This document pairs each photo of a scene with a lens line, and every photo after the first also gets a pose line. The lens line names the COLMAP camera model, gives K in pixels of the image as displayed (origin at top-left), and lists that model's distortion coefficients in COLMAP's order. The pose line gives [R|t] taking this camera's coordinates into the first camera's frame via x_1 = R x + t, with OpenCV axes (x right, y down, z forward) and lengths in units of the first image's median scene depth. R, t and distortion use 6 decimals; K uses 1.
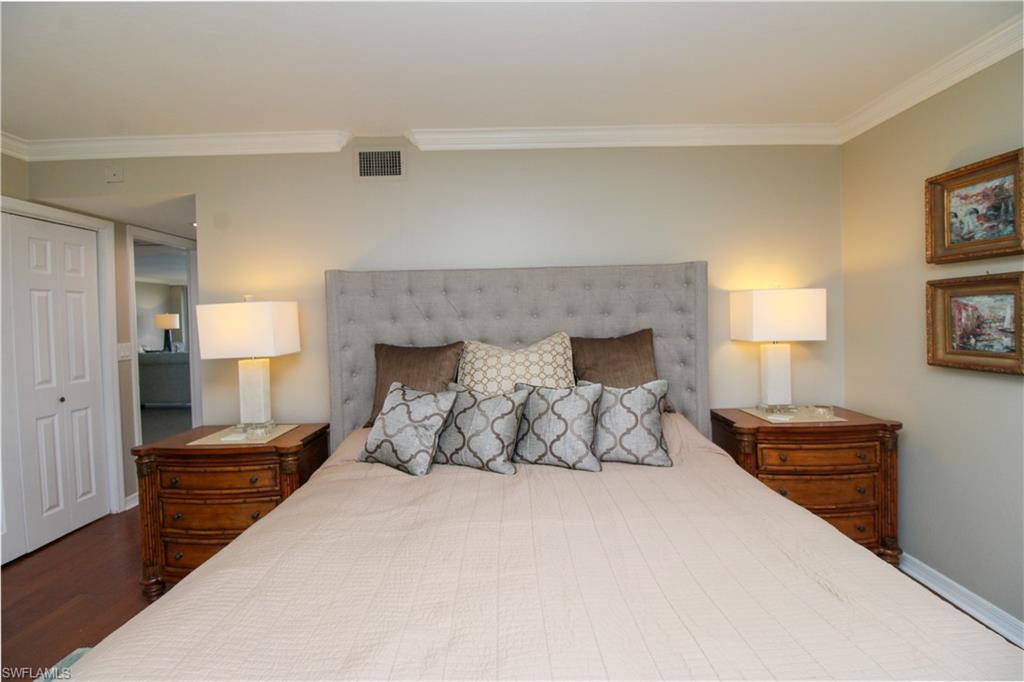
lens RADIAL K [[479.3, 0, 496.4], [0, 479.3, 325.1], [0, 0, 1]] dist [-0.009435, -0.000248]
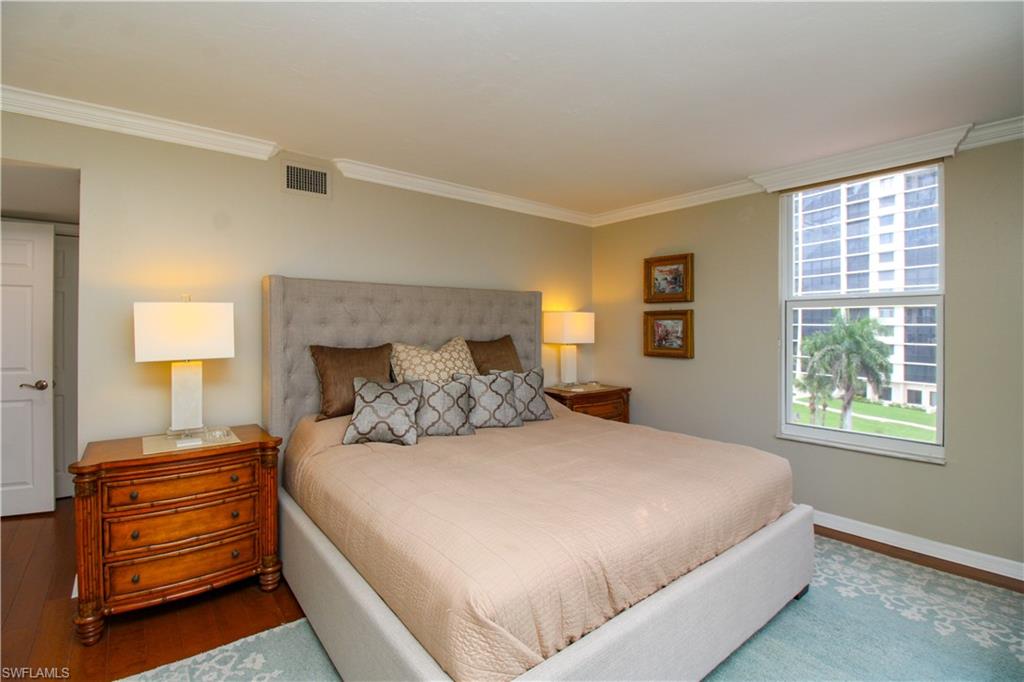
lens RADIAL K [[479.3, 0, 496.4], [0, 479.3, 325.1], [0, 0, 1]] dist [-0.009435, -0.000248]
pose [[0.786970, 0.025922, 0.616447, -0.702456], [-0.011359, 0.999556, -0.027531, 0.020608], [-0.616887, 0.014663, 0.786915, -0.144069]]
